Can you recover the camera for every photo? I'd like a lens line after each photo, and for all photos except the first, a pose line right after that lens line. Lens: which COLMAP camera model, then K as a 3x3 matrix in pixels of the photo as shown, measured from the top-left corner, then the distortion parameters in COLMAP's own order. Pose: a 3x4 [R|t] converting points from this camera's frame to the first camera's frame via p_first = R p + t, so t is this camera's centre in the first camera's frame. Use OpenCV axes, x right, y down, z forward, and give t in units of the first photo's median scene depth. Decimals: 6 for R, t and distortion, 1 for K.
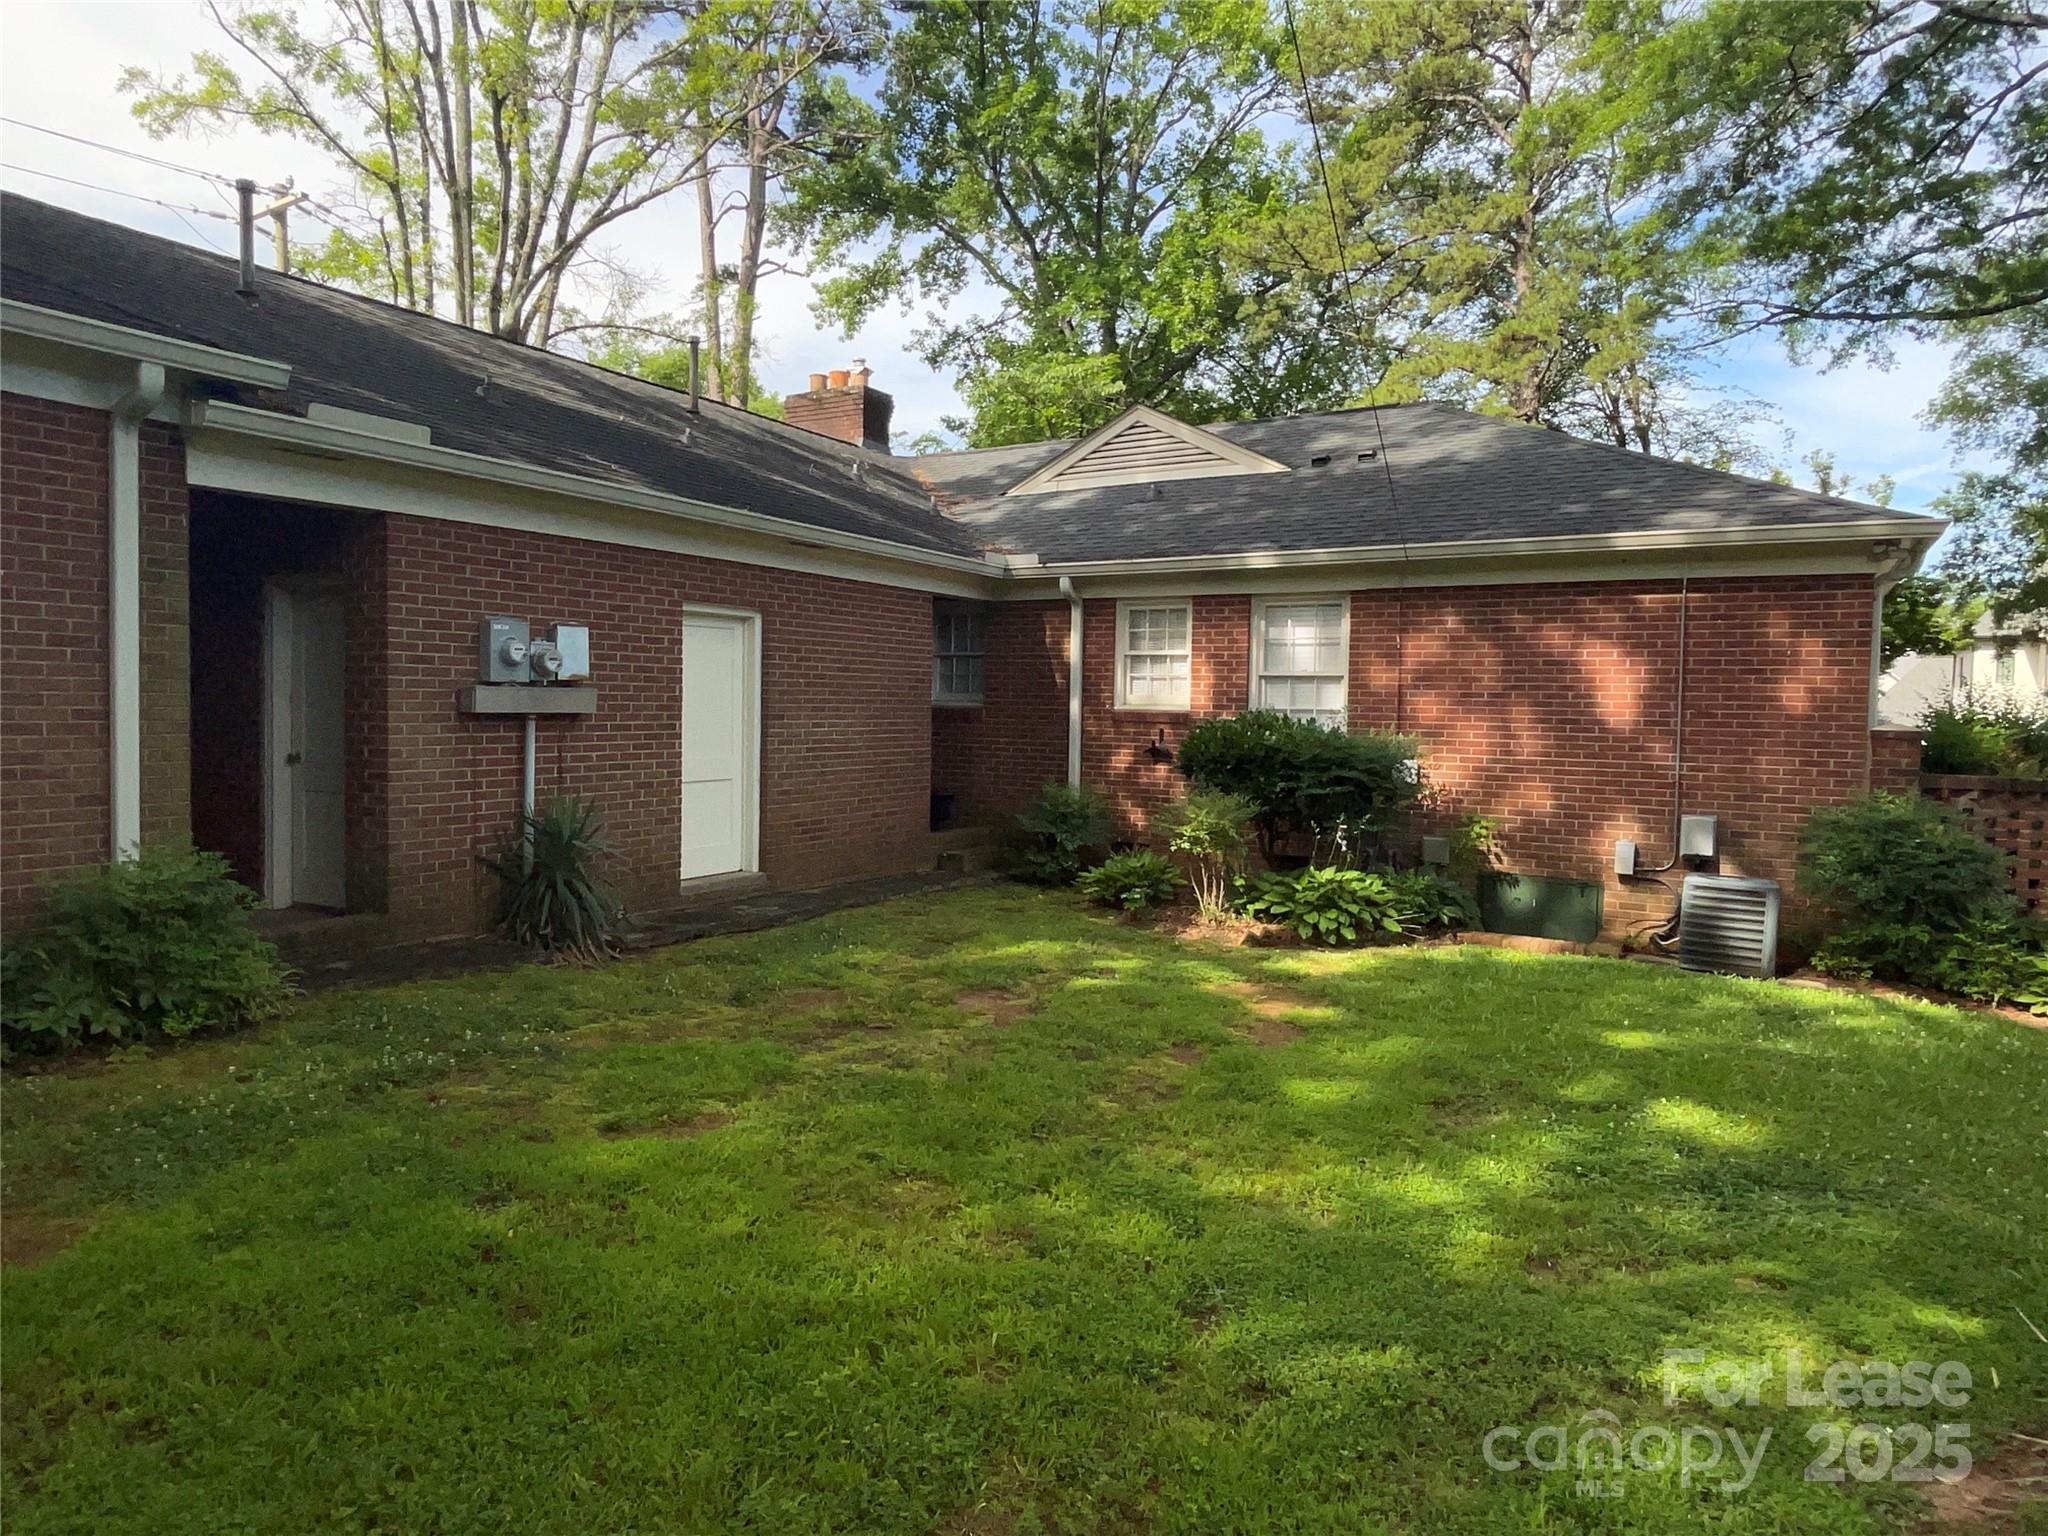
lens RADIAL K [[1250.6, 0, 1024.0], [0, 1250.6, 768.0], [0, 0, 1]] dist [0.001111, -0.003402]
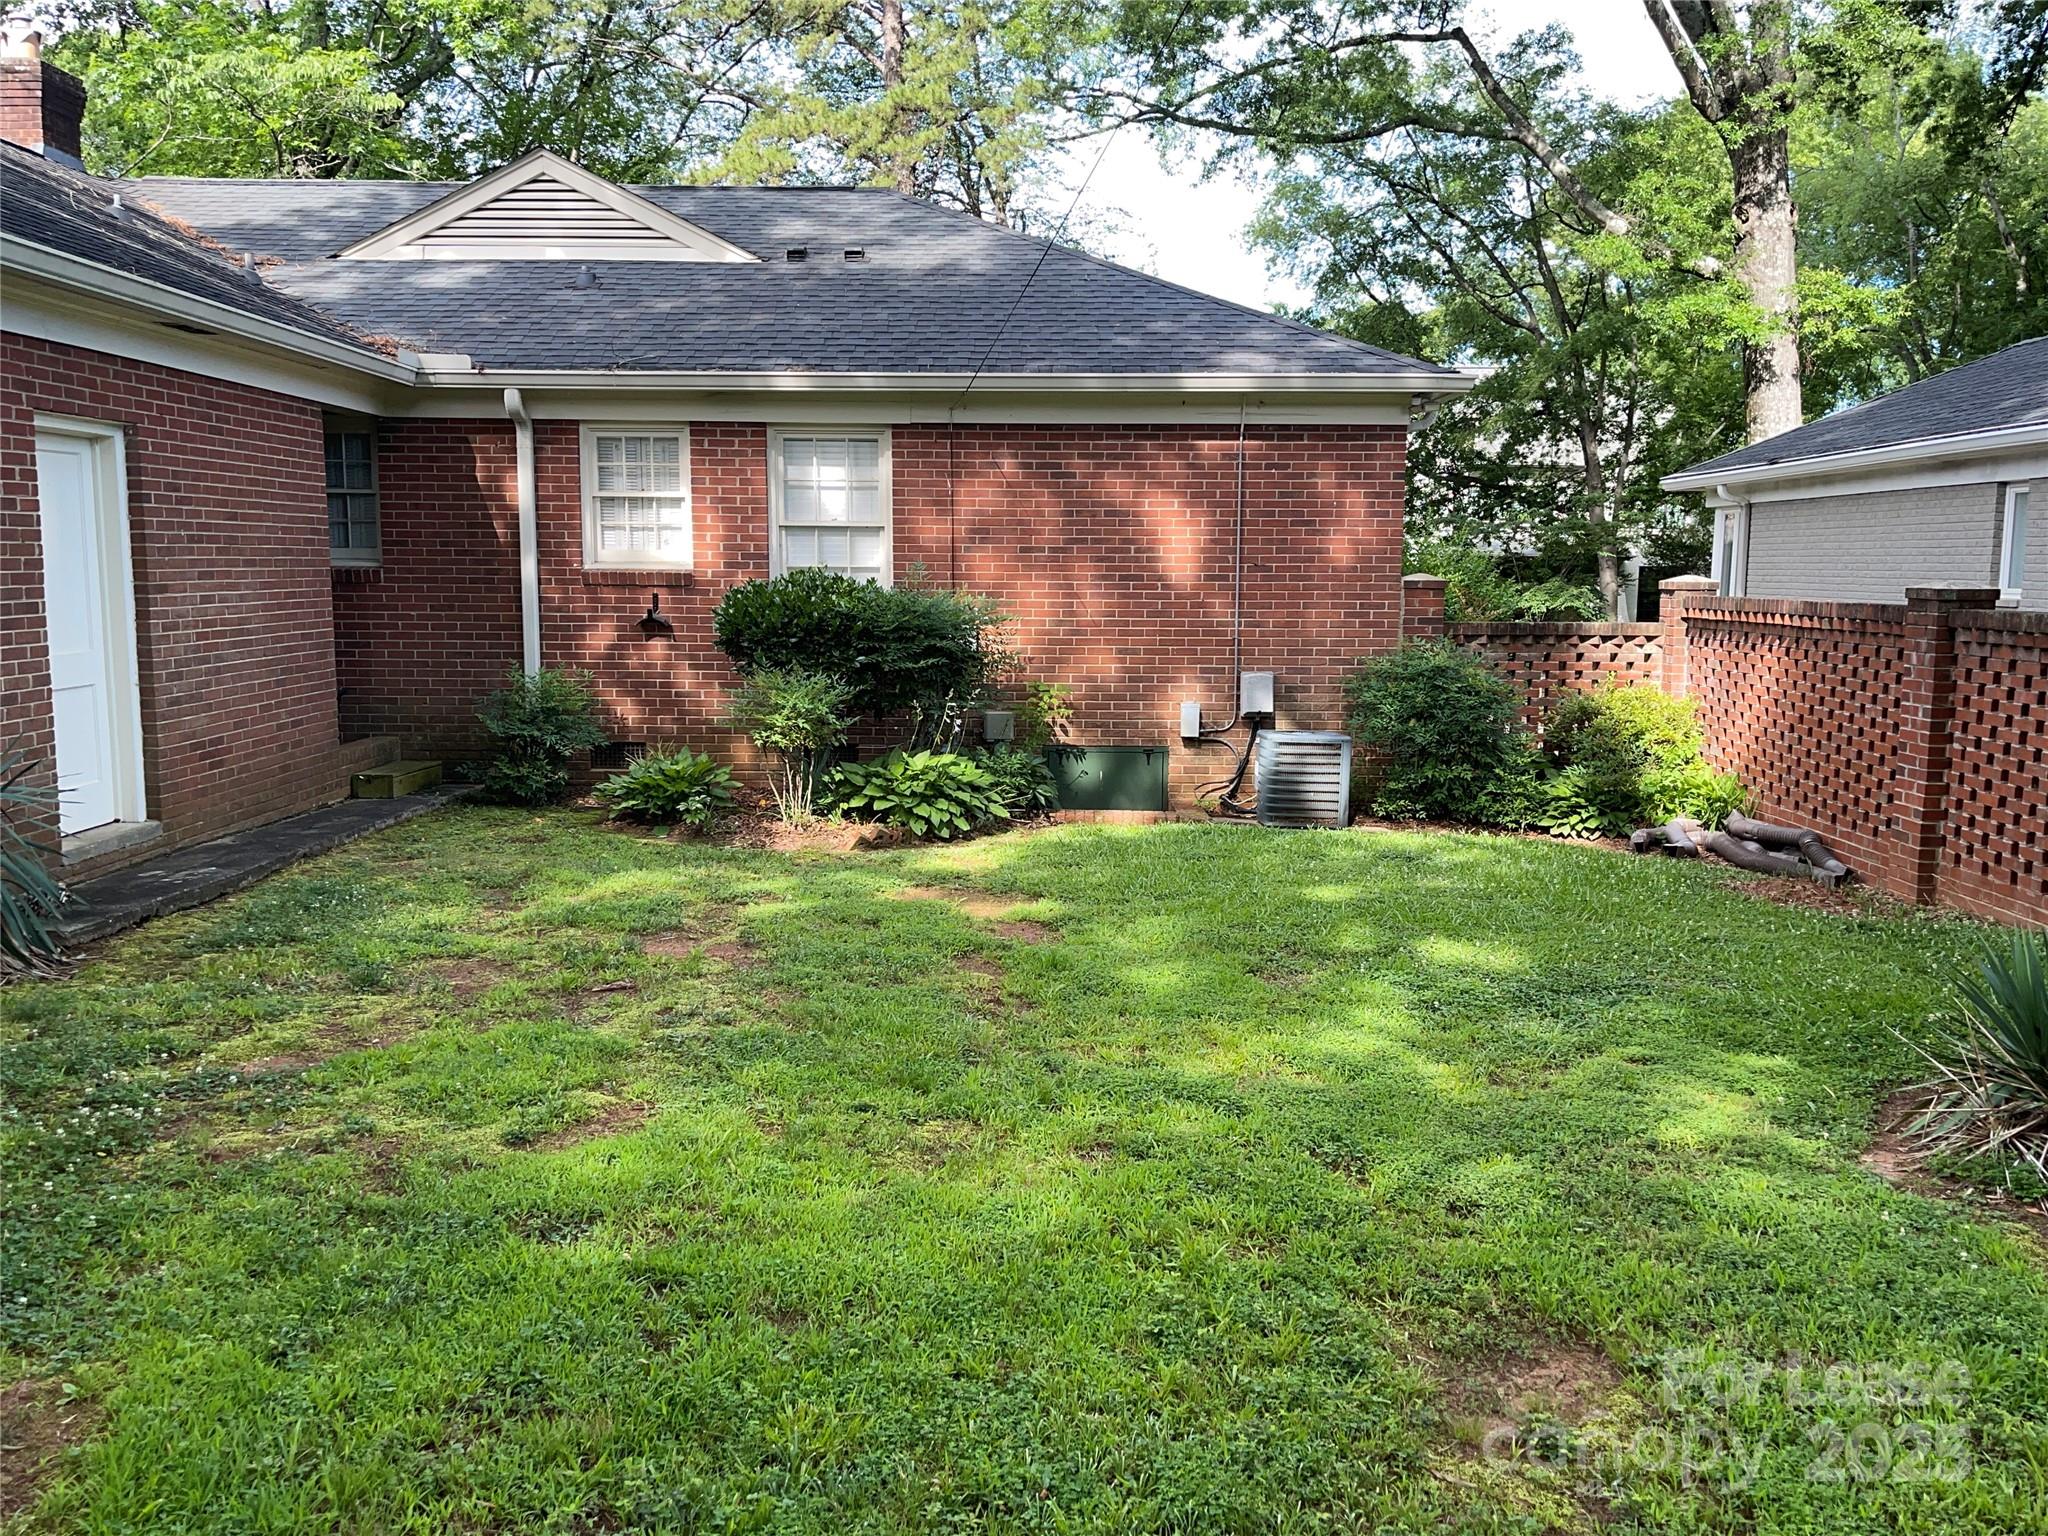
lens RADIAL K [[1638.4, 0, 1024.0], [0, 1638.4, 768.0], [0, 0, 1]] dist [0.102690, -0.159956]
pose [[0.854878, -0.076876, 0.513101, -0.267572], [0.035094, 0.995265, 0.090647, -0.009625], [-0.517640, -0.059485, 0.853528, -0.005107]]
